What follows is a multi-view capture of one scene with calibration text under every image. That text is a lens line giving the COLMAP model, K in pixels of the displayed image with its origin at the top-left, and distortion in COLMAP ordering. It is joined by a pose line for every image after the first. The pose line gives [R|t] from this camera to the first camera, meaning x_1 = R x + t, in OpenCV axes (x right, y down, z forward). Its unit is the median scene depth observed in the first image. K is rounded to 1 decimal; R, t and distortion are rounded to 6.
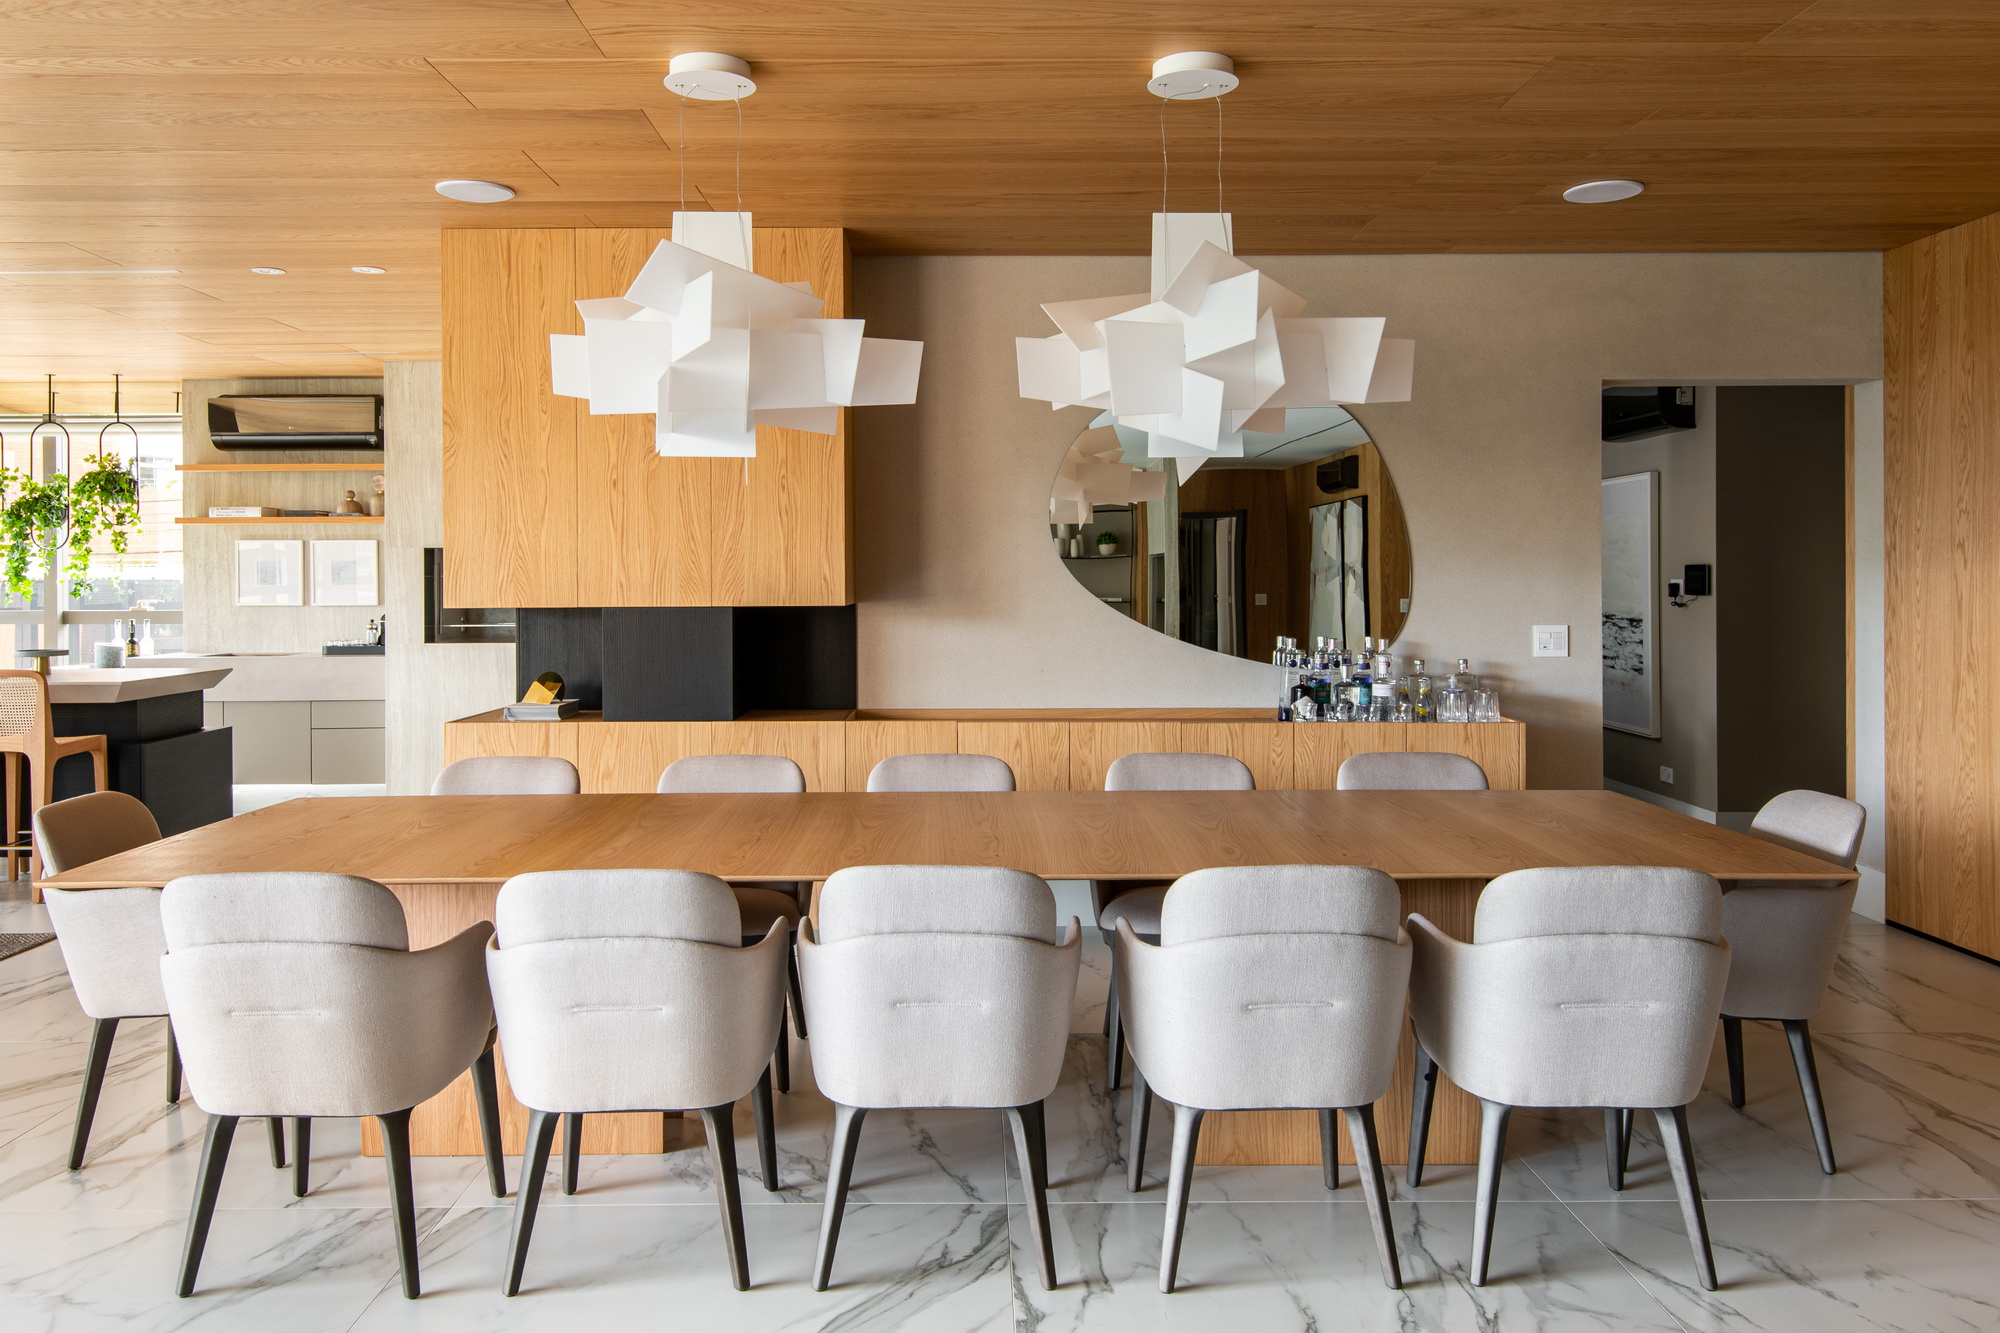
lens RADIAL K [[1544.8, 0, 1012.6], [0, 1544.8, 567.4], [0, 0, 1]] dist [0.003724, -0.002728]
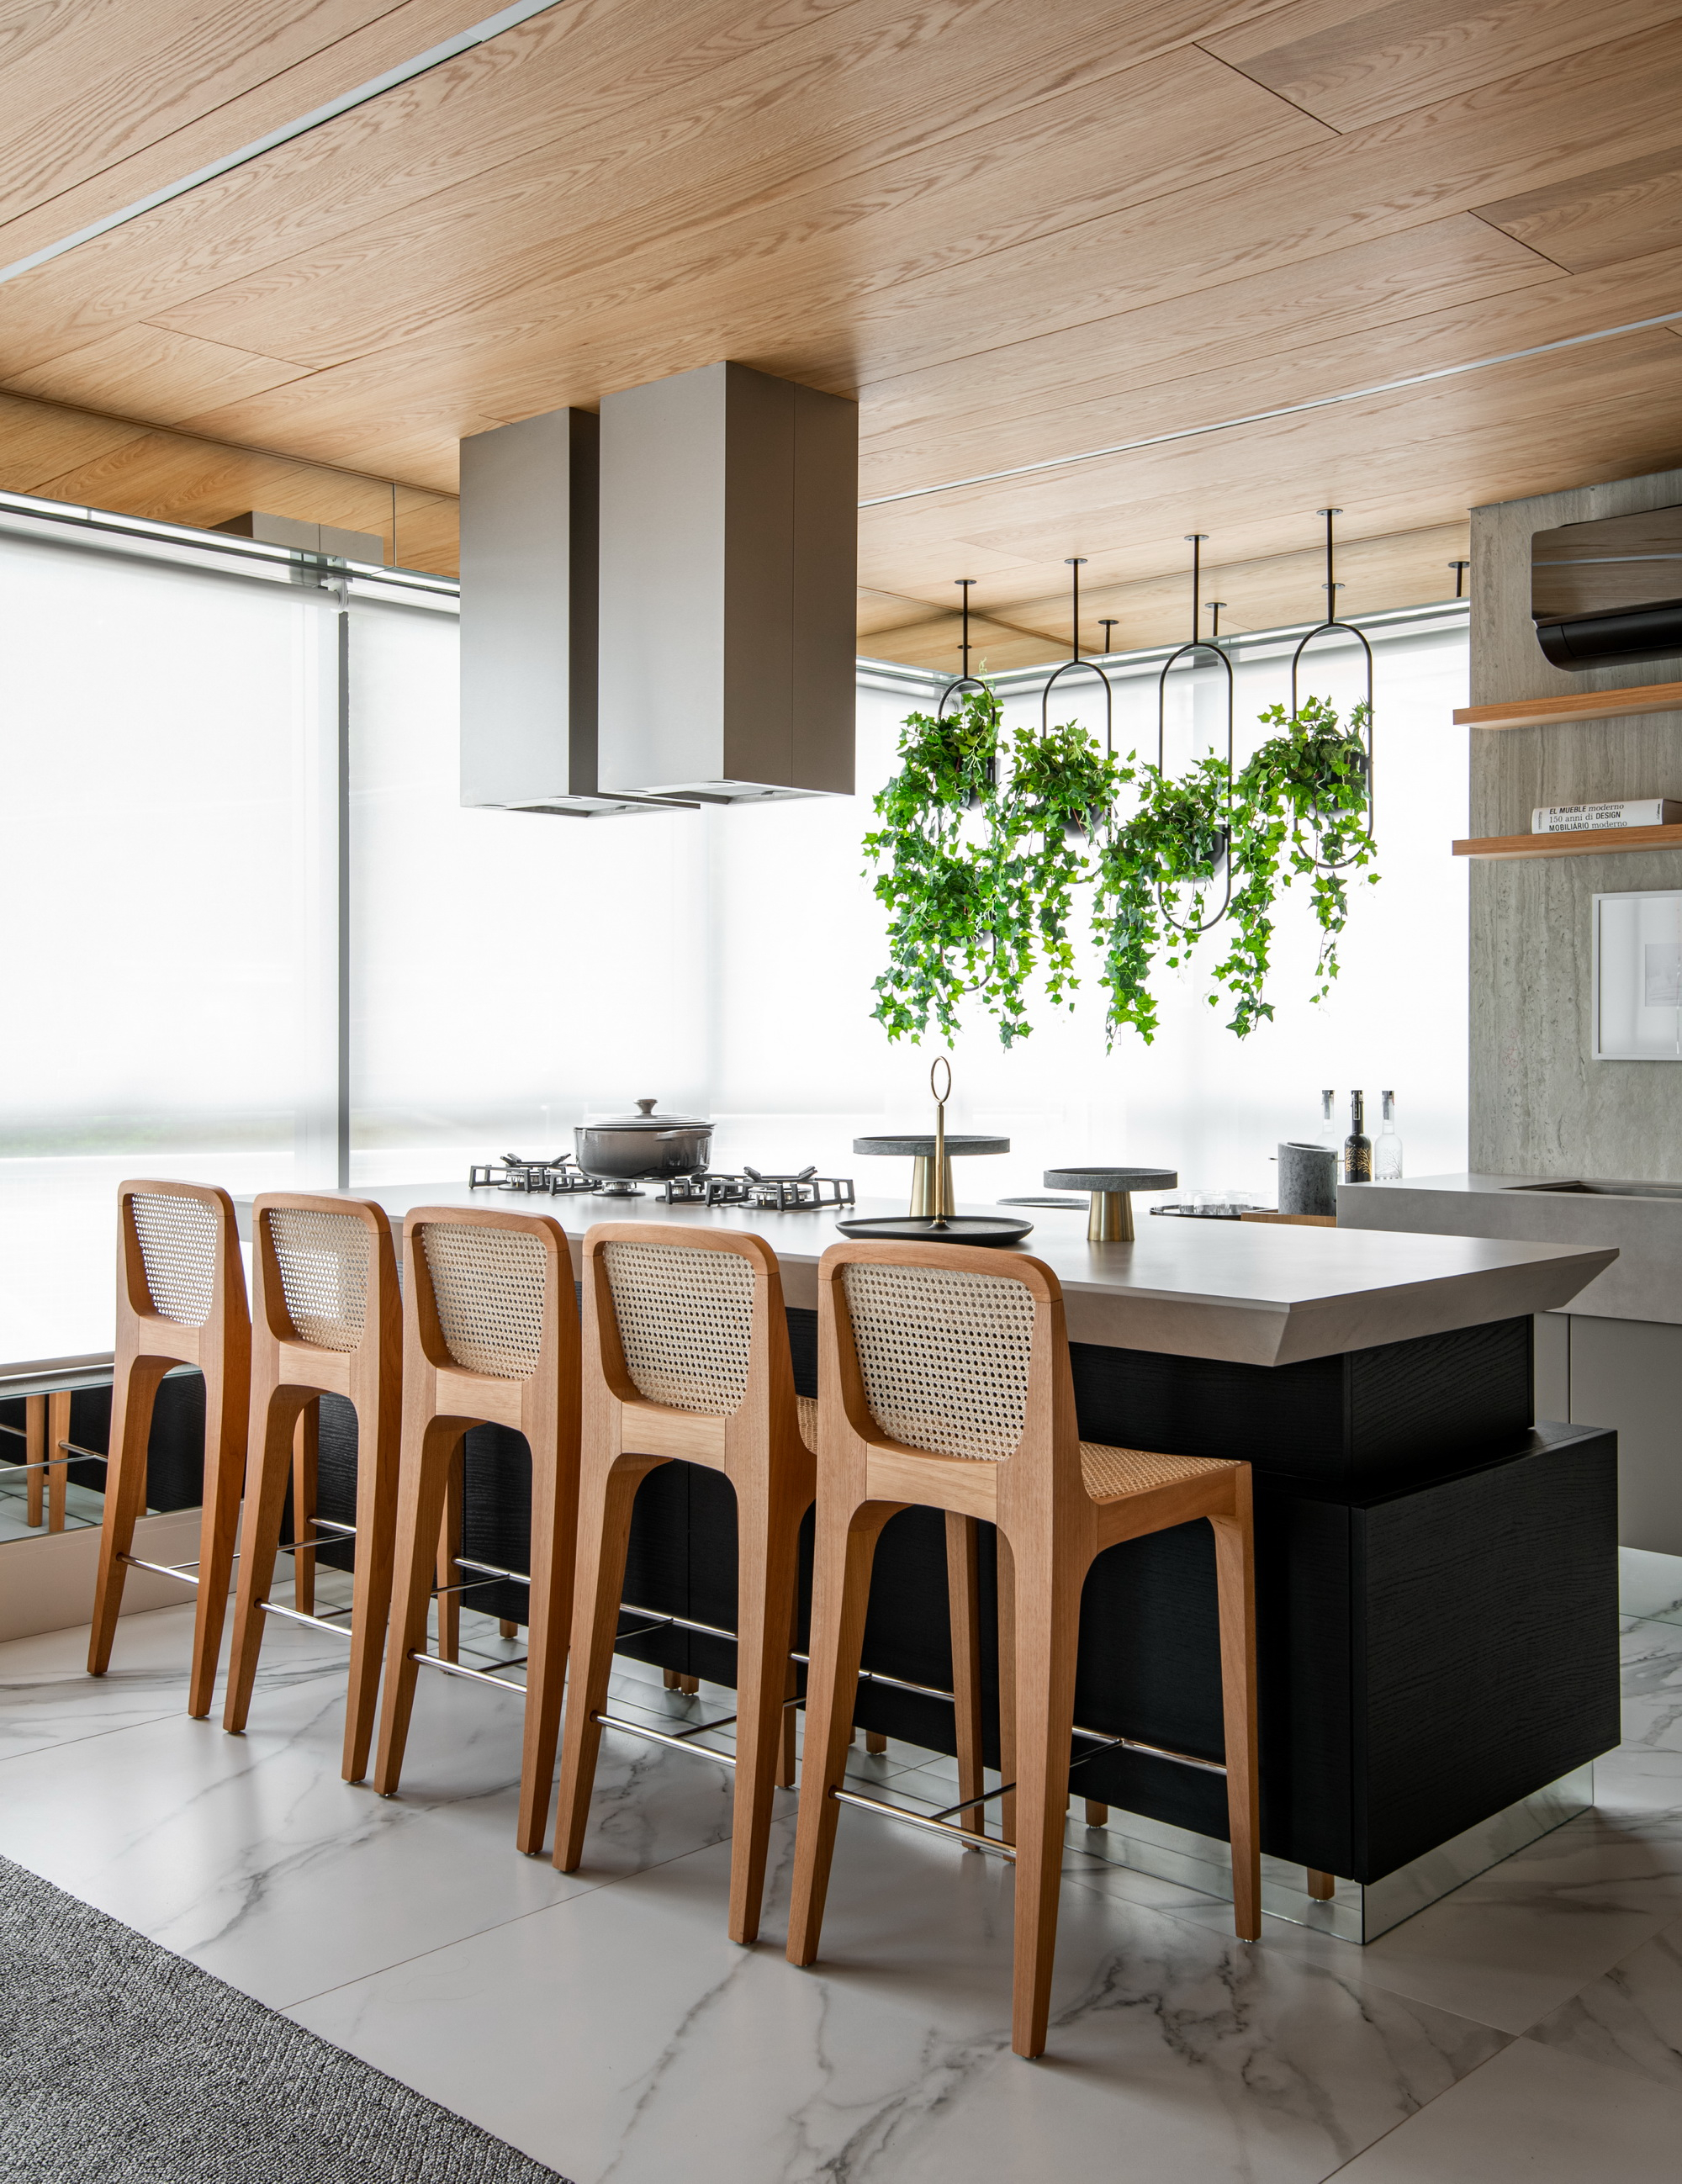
lens RADIAL K [[2122.0, 0, 846.5], [0, 2122.0, 1087.2], [0, 0, 1]] dist [0.022130, 0.000000]
pose [[0.718802, 0.017552, -0.694993, -0.270554], [0.002251, 0.999617, 0.027573, 0.016921], [0.695211, -0.021384, 0.718487, 0.493712]]
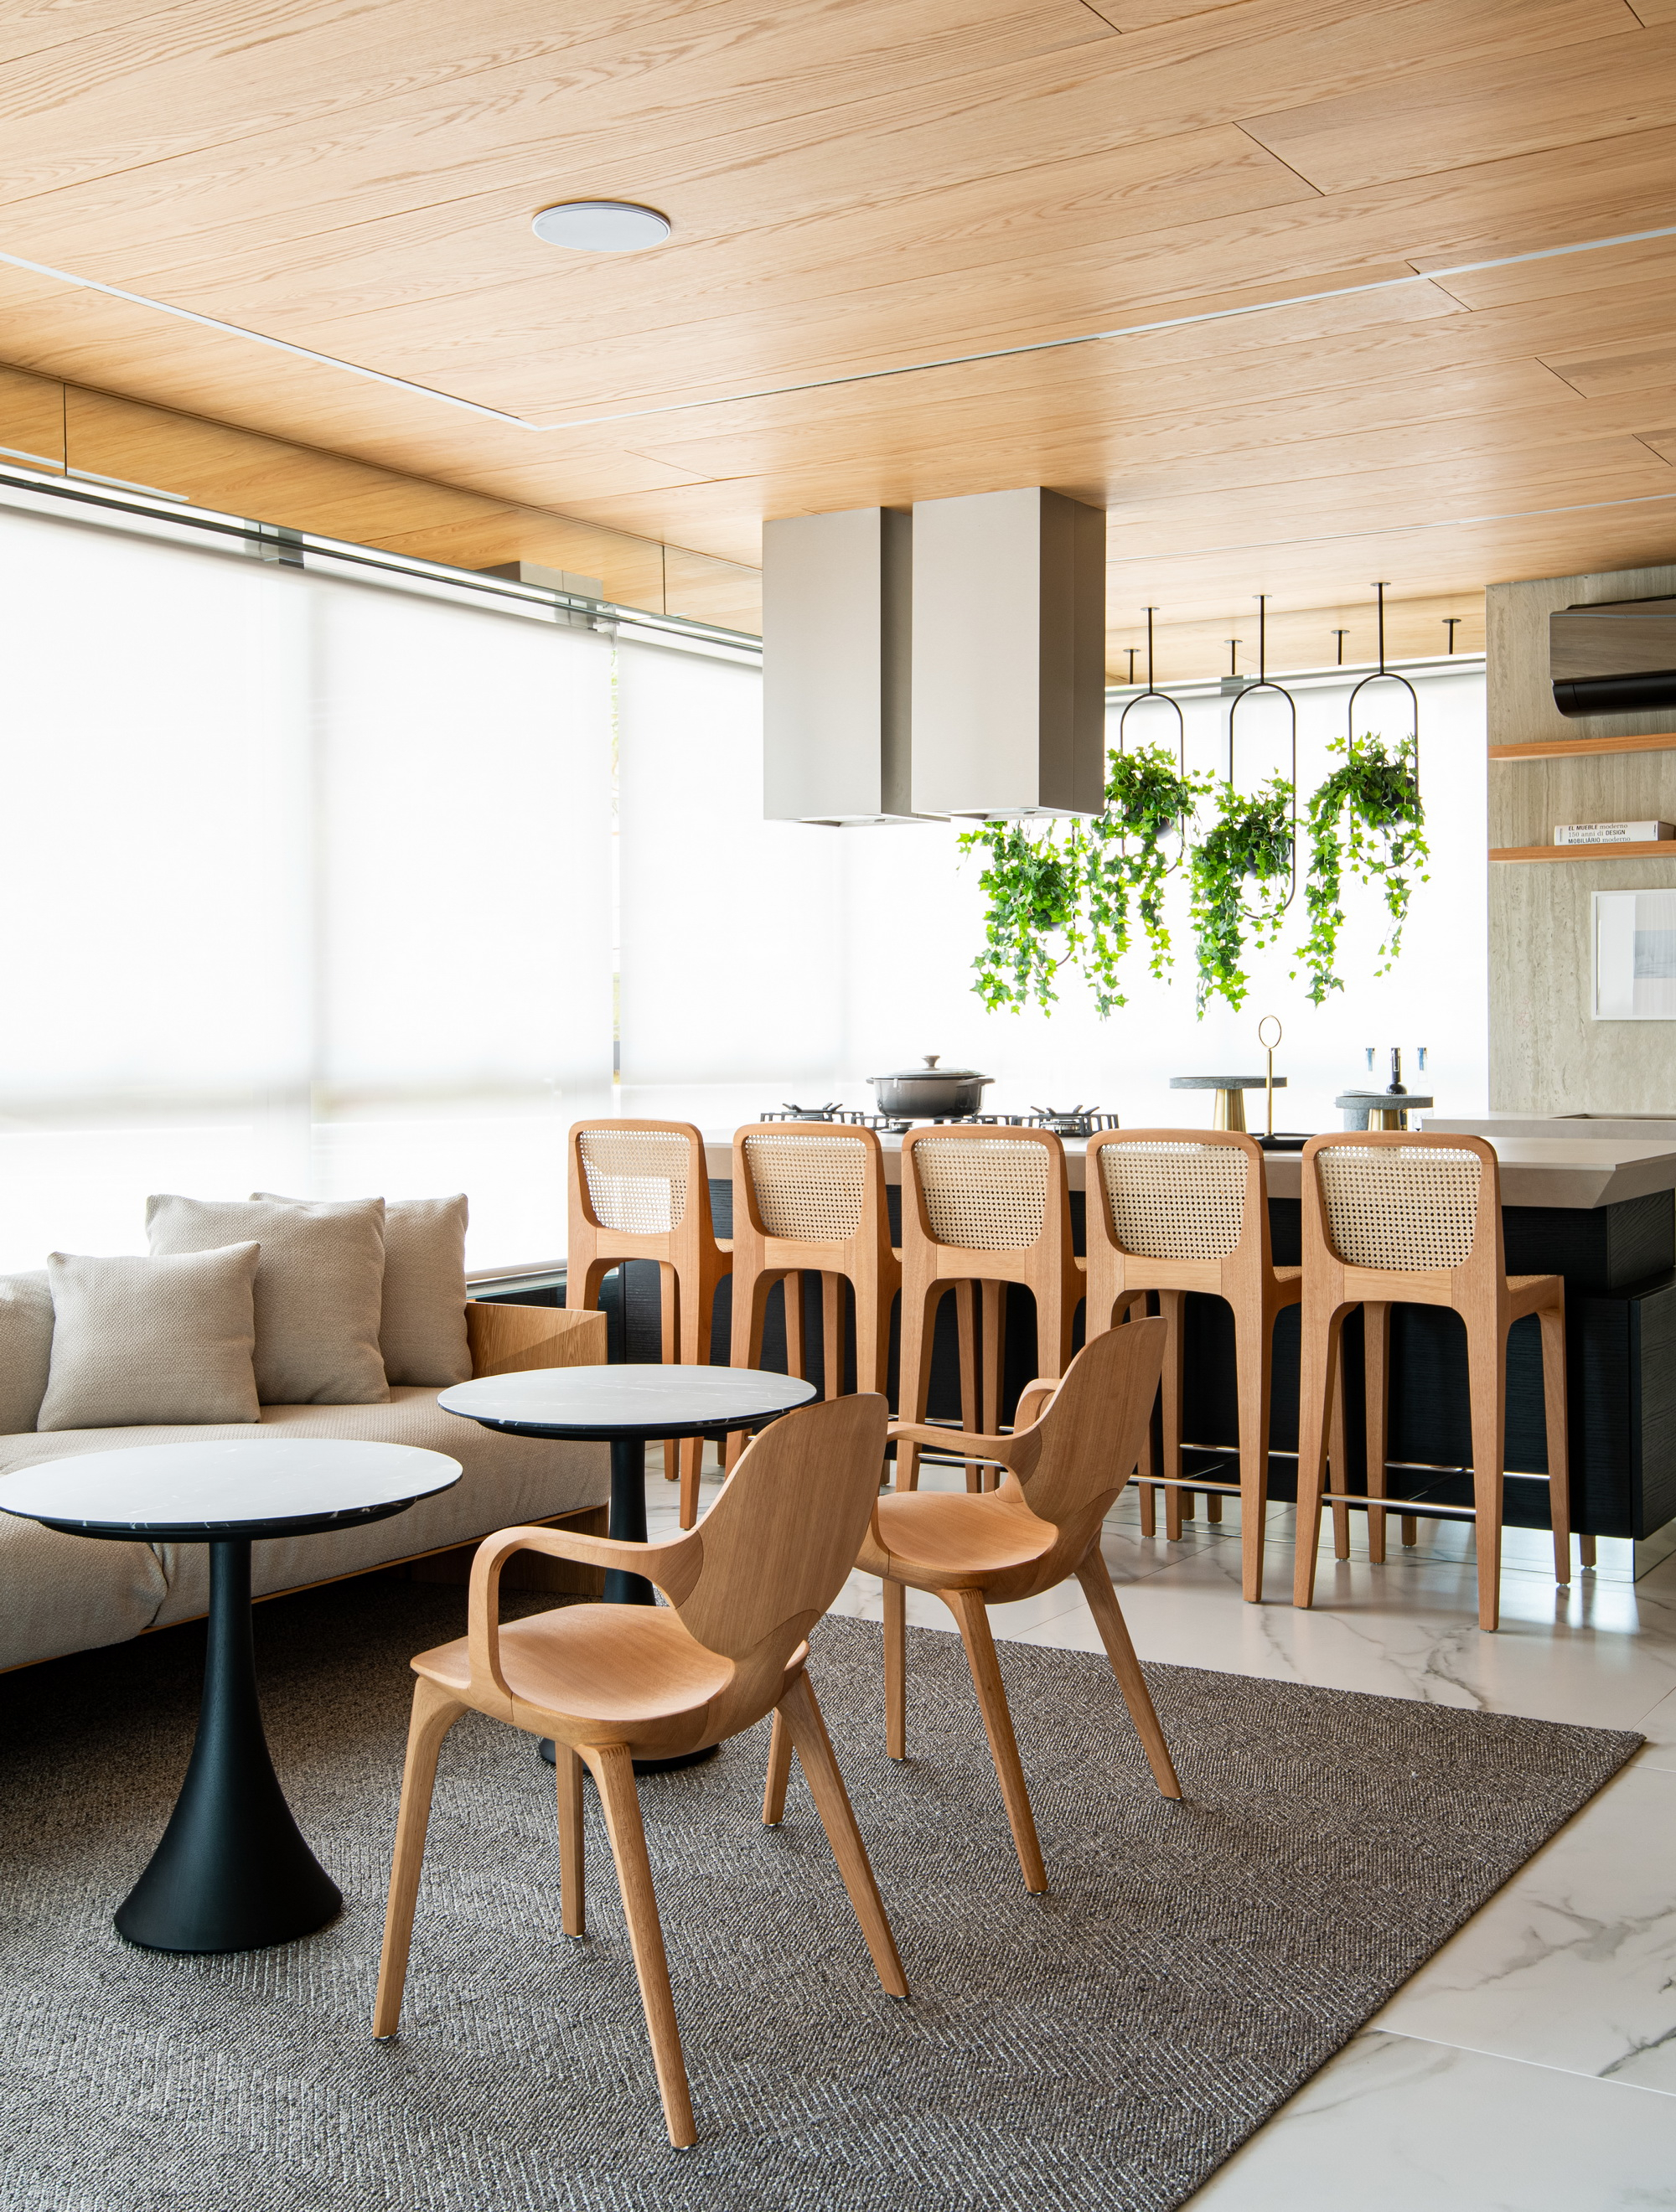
lens RADIAL K [[2435.7, 0, 838.9], [0, 2435.7, 1097.5], [0, 0, 1]] dist [0.010956, 0.000000]
pose [[0.838552, 0.012294, -0.544683, -0.282064], [0.009000, 0.999296, 0.036411, 0.019368], [0.544748, -0.035434, 0.837851, 0.198688]]
